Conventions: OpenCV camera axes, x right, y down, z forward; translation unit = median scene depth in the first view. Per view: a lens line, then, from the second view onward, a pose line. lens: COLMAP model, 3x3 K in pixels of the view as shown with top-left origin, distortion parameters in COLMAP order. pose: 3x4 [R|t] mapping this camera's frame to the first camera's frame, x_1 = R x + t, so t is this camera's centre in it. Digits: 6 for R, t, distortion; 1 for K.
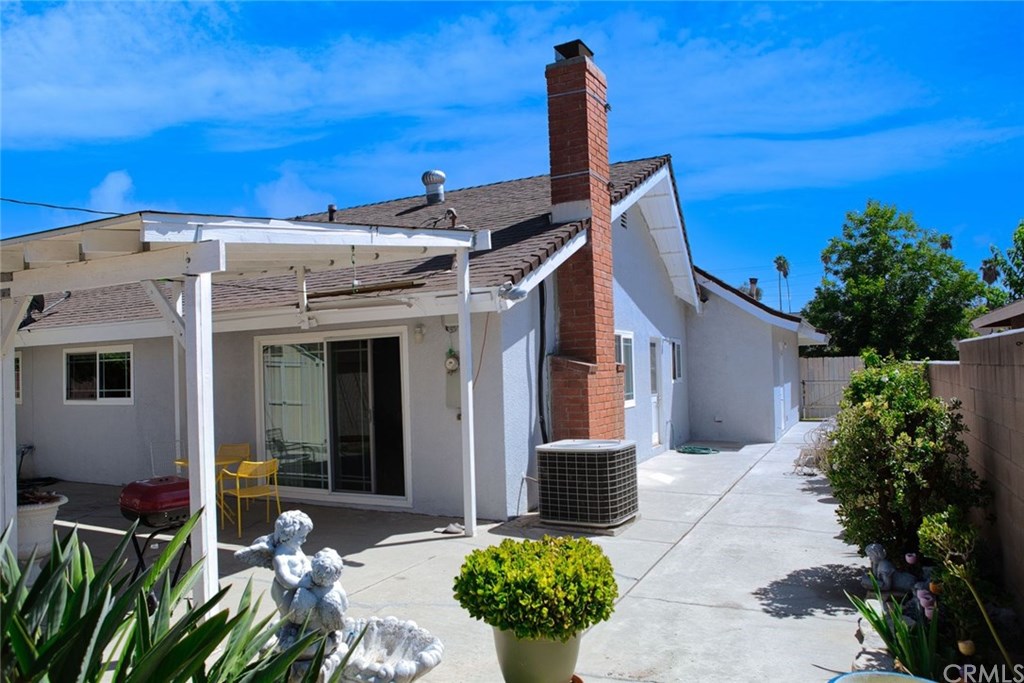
lens RADIAL K [[703.4, 0, 509.7], [0, 703.4, 353.8], [0, 0, 1]] dist [-0.105552, 0.076818]
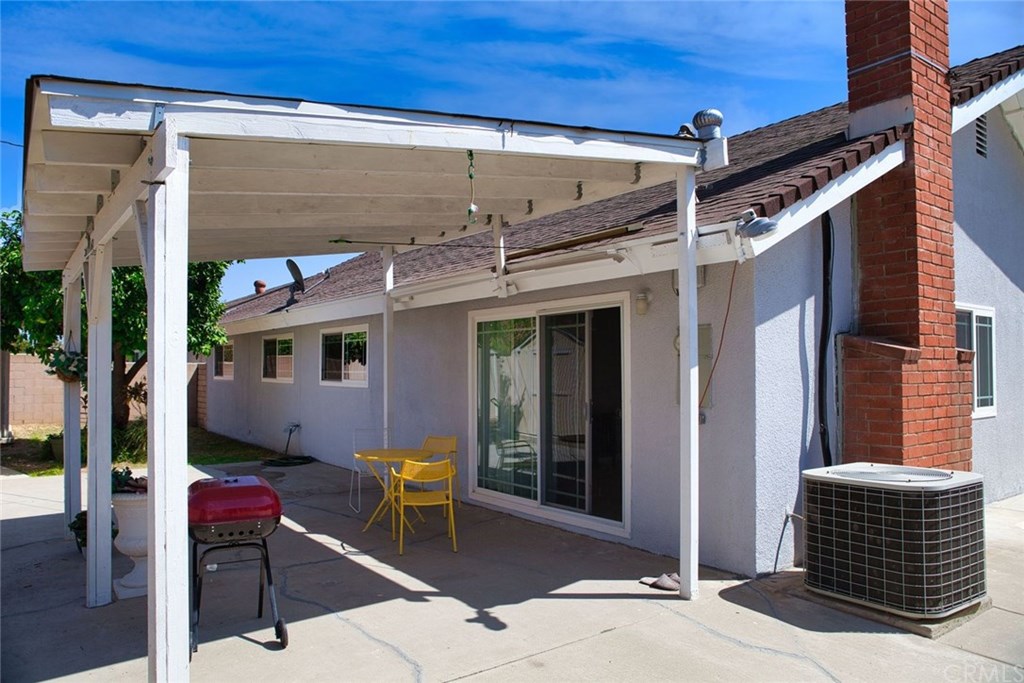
lens RADIAL K [[703.4, 0, 509.7], [0, 703.4, 353.8], [0, 0, 1]] dist [-0.105552, 0.076818]
pose [[0.895609, 0.016576, -0.444533, 0.065538], [-0.013211, 0.999856, 0.010667, 0.017964], [0.444645, -0.003681, 0.895699, 0.267750]]
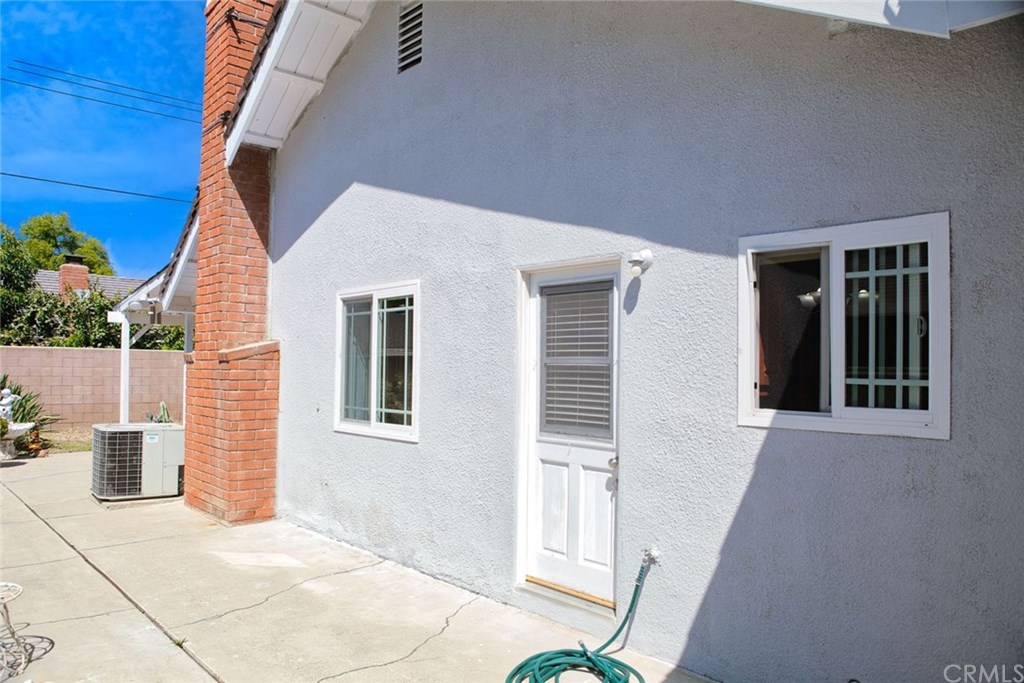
lens RADIAL K [[703.4, 0, 509.7], [0, 703.4, 353.8], [0, 0, 1]] dist [-0.105552, 0.076818]
pose [[-0.335432, 0.005550, -0.942048, 0.802075], [0.018069, 0.999837, -0.000543, 0.025652], [0.941891, -0.017204, -0.335478, 1.655540]]
